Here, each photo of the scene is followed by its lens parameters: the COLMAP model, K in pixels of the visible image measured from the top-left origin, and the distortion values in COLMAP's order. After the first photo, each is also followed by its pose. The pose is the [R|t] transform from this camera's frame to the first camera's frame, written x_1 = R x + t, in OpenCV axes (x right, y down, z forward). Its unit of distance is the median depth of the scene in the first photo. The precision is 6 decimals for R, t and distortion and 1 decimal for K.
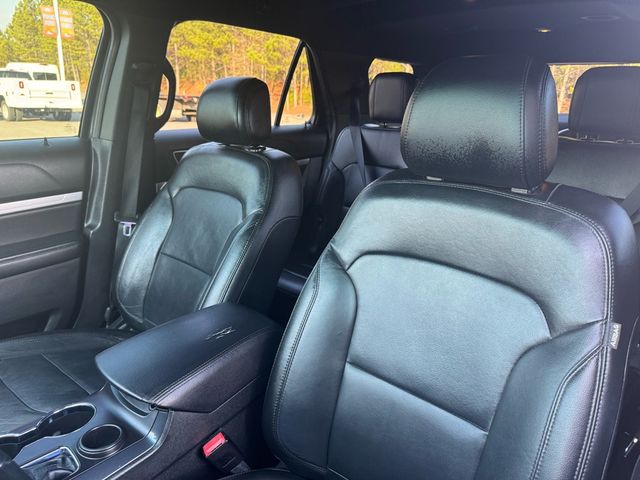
lens RADIAL K [[453.9, 0, 321.7], [0, 453.9, 234.5], [0, 0, 1]] dist [0.024377, -0.049540]
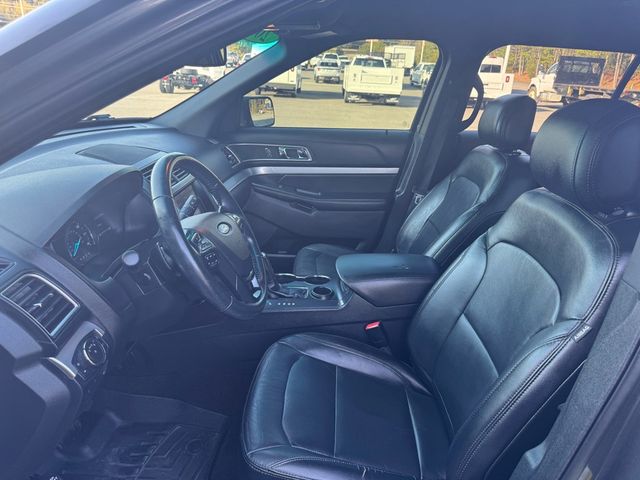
lens RADIAL K [[453.9, 0, 321.7], [0, 453.9, 245.3], [0, 0, 1]] dist [0.024377, -0.049540]
pose [[0.646626, 0.267942, -0.714201, 0.423509], [-0.238686, 0.960334, 0.144179, -0.006218], [0.724503, 0.077240, 0.684930, -0.166762]]
